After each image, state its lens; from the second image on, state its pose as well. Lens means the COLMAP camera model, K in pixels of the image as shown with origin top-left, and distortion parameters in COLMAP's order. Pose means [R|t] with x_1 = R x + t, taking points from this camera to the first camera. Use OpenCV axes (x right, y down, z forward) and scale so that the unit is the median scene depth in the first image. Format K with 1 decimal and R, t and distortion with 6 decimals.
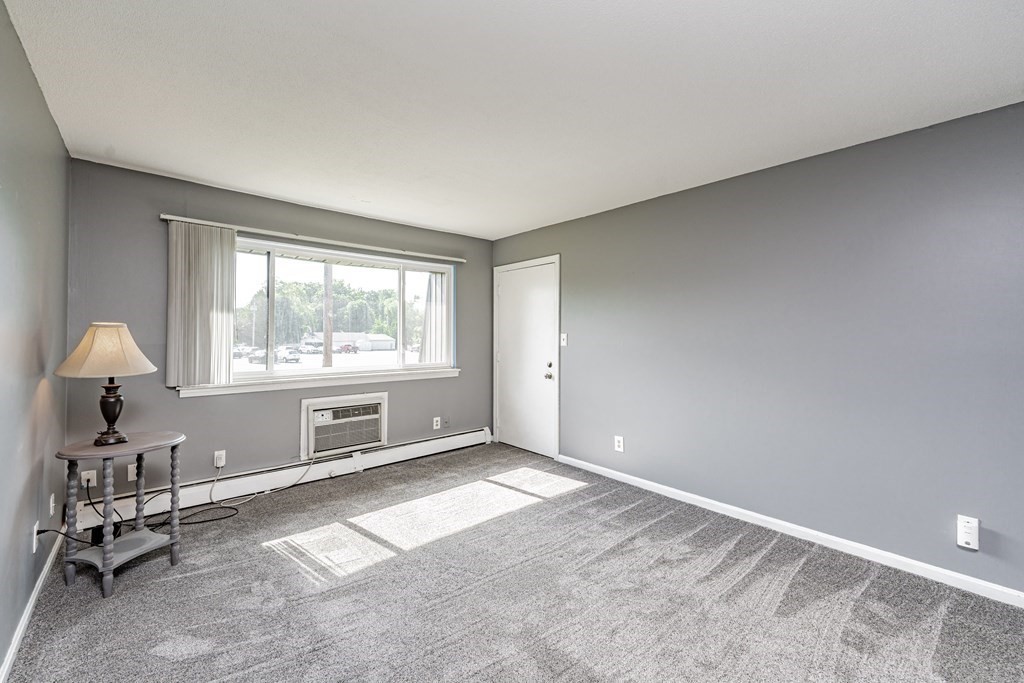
lens RADIAL K [[415.6, 0, 512.8], [0, 415.6, 329.7], [0, 0, 1]] dist [0.002310, -0.001689]
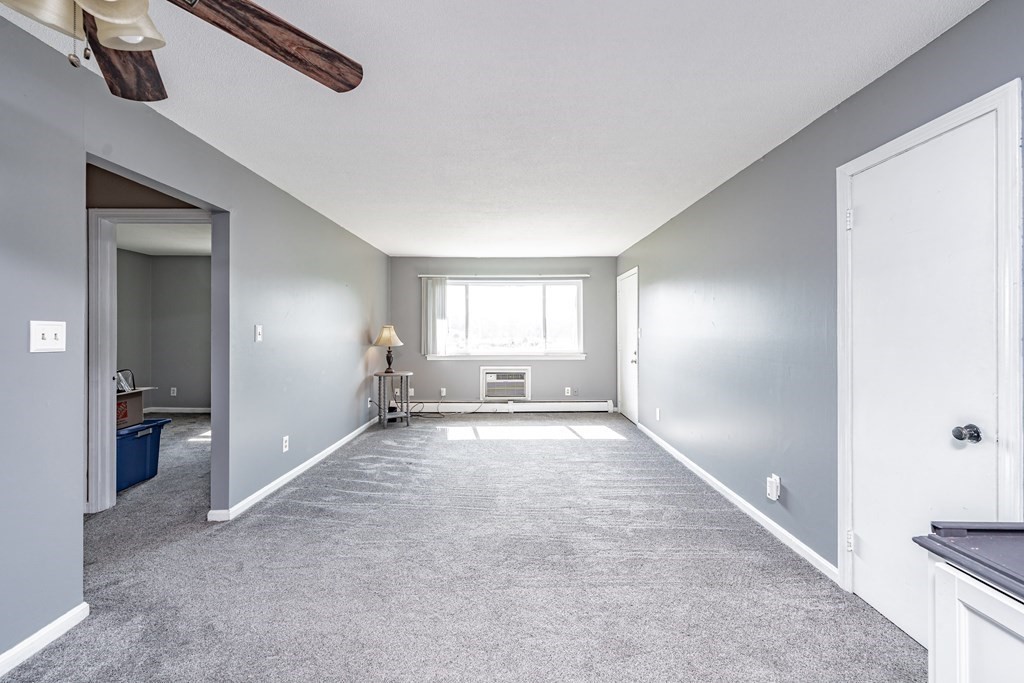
lens RADIAL K [[415.6, 0, 514.7], [0, 415.6, 332.1], [0, 0, 1]] dist [0.002310, -0.001689]
pose [[0.754559, -0.002279, -0.656228, 0.924804], [0.012680, 0.999858, 0.011108, 0.002718], [0.656109, -0.016703, 0.754481, -0.299099]]
